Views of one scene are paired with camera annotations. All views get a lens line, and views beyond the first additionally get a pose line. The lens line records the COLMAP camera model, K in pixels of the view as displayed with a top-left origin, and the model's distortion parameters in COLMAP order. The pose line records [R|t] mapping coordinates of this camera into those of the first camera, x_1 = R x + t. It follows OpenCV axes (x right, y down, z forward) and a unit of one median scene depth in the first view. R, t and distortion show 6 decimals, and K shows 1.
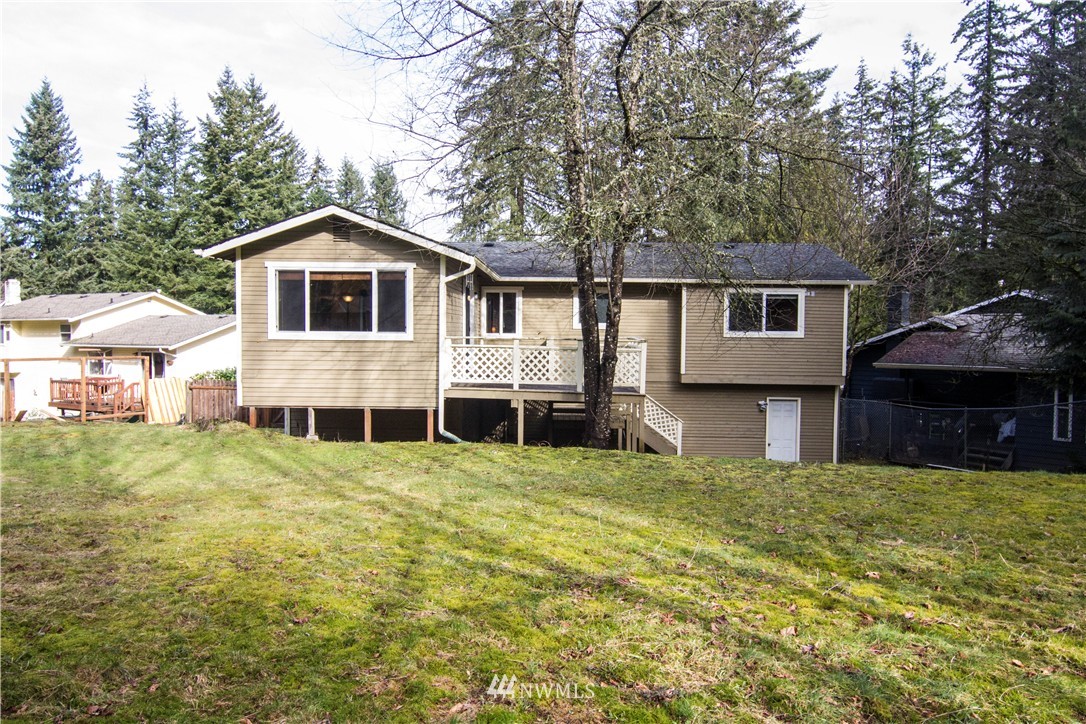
lens RADIAL K [[769.9, 0, 546.0], [0, 769.9, 360.1], [0, 0, 1]] dist [0.006501, -0.022031]
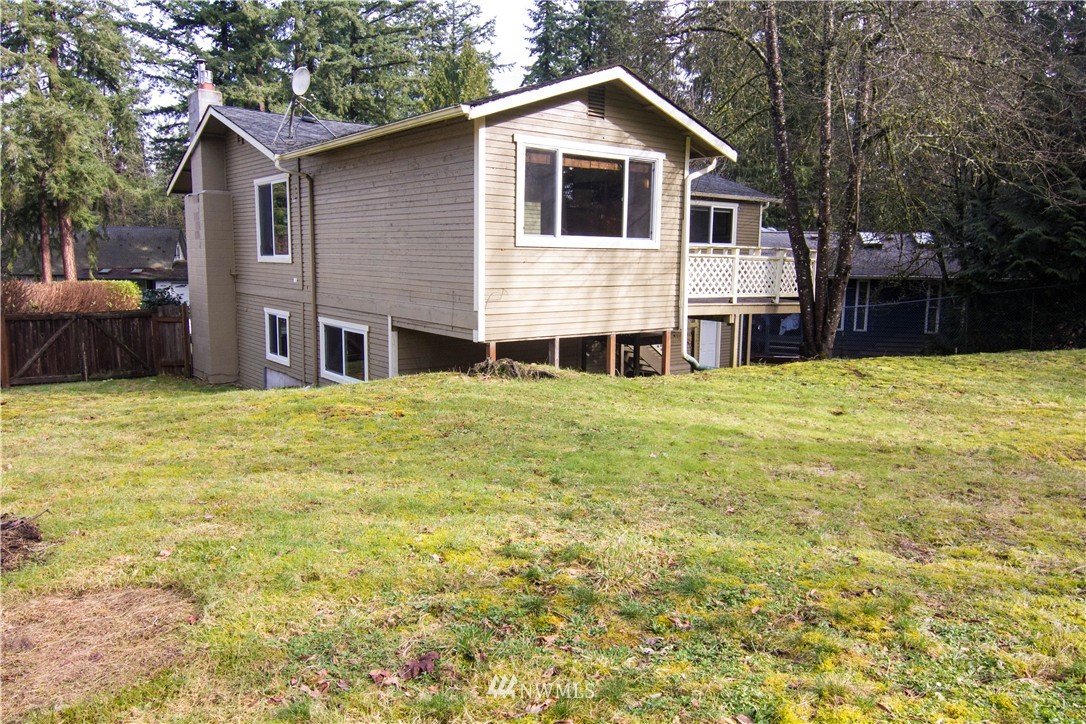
lens RADIAL K [[769.9, 0, 544.0], [0, 769.9, 366.3], [0, 0, 1]] dist [0.006501, -0.022031]
pose [[0.791608, -0.086107, 0.604932, -0.783370], [0.013860, 0.992297, 0.123107, -0.003782], [-0.610873, -0.089068, 0.786703, 0.409454]]
